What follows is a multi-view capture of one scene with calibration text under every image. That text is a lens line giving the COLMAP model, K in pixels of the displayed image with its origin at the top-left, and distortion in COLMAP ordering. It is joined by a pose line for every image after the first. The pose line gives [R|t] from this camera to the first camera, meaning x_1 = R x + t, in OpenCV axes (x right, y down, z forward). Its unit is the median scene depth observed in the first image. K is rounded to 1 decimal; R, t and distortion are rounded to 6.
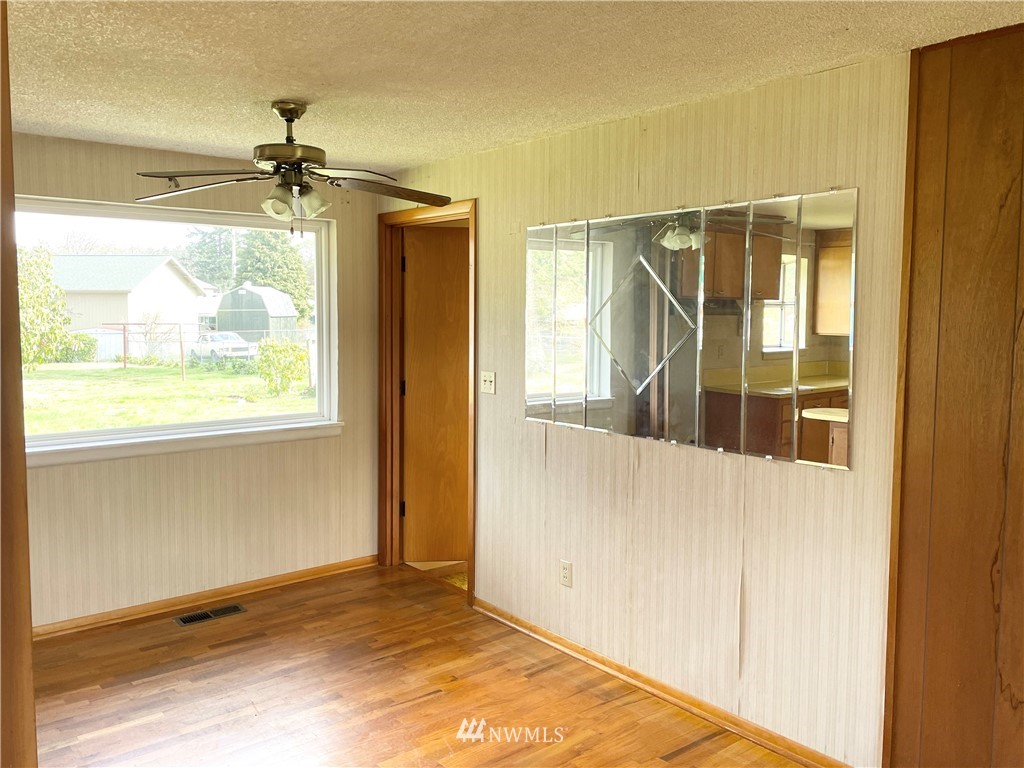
lens RADIAL K [[848.4, 0, 496.7], [0, 848.4, 372.4], [0, 0, 1]] dist [0.100689, -0.126526]
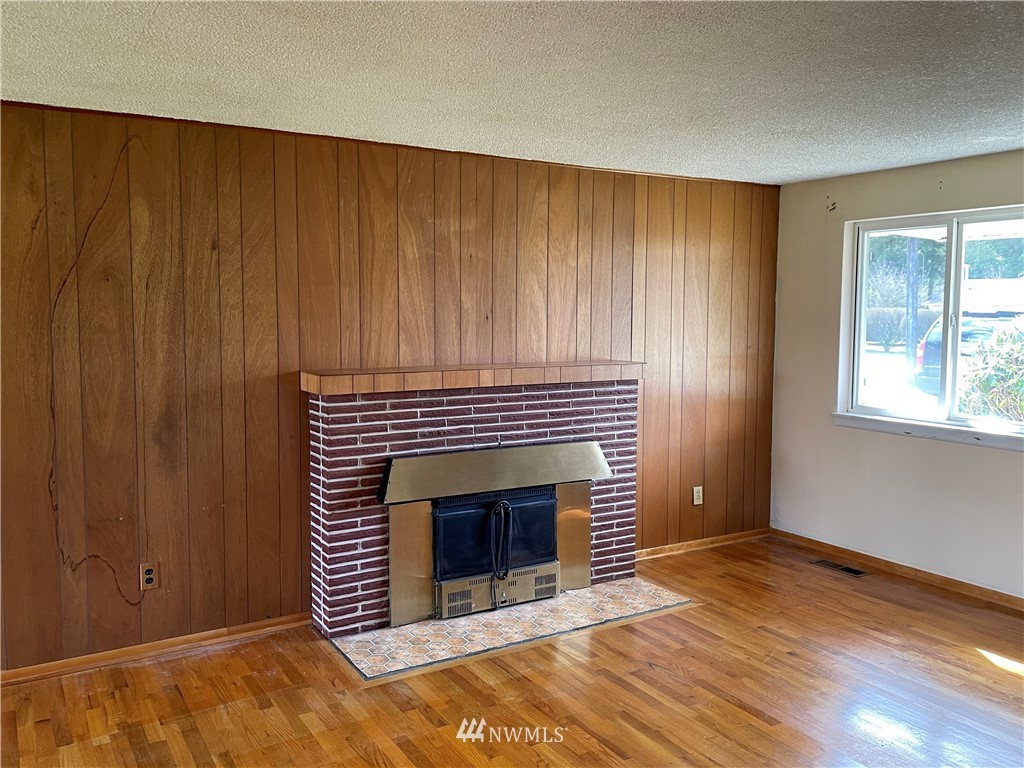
lens RADIAL K [[844.7, 0, 511.5], [0, 844.7, 375.0], [0, 0, 1]] dist [0.099670, -0.138505]
pose [[0.124145, -0.086766, 0.988463, -0.432766], [0.071233, 0.994379, 0.078339, -0.003373], [-0.989704, 0.060686, 0.129628, 0.028527]]
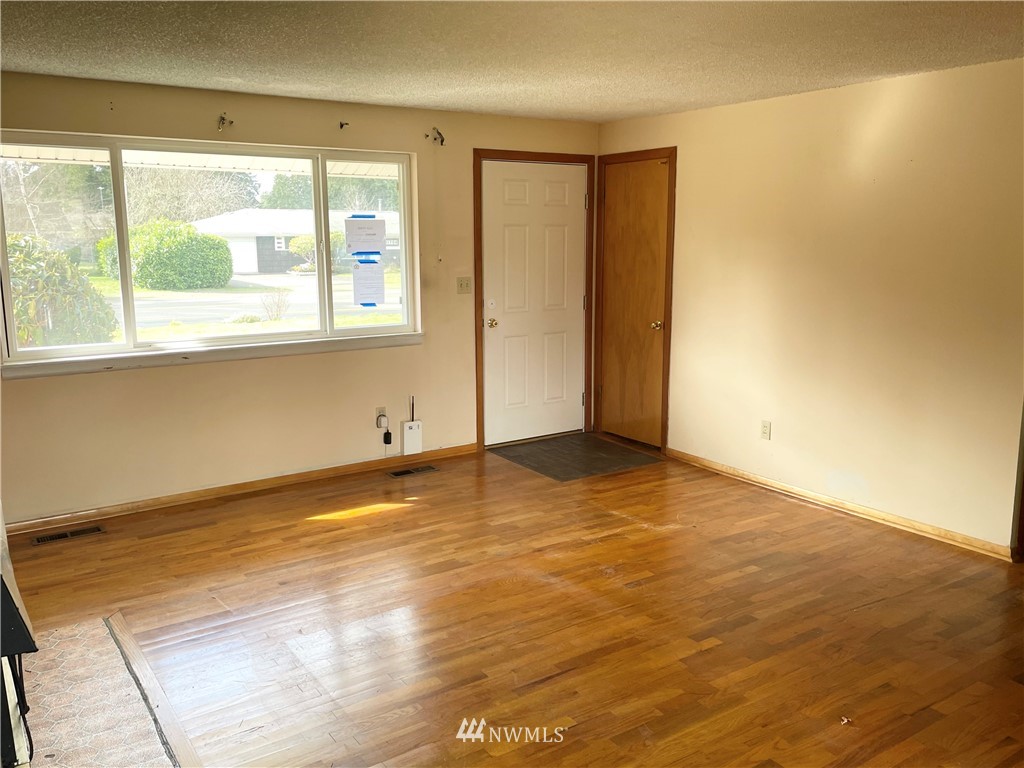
lens RADIAL K [[844.7, 0, 511.5], [0, 844.7, 375.0], [0, 0, 1]] dist [0.099670, -0.138505]
pose [[-0.997448, -0.014527, 0.069905, 0.189884], [0.002586, 0.971090, 0.238699, -0.051322], [-0.071352, 0.238270, -0.968574, 0.701048]]
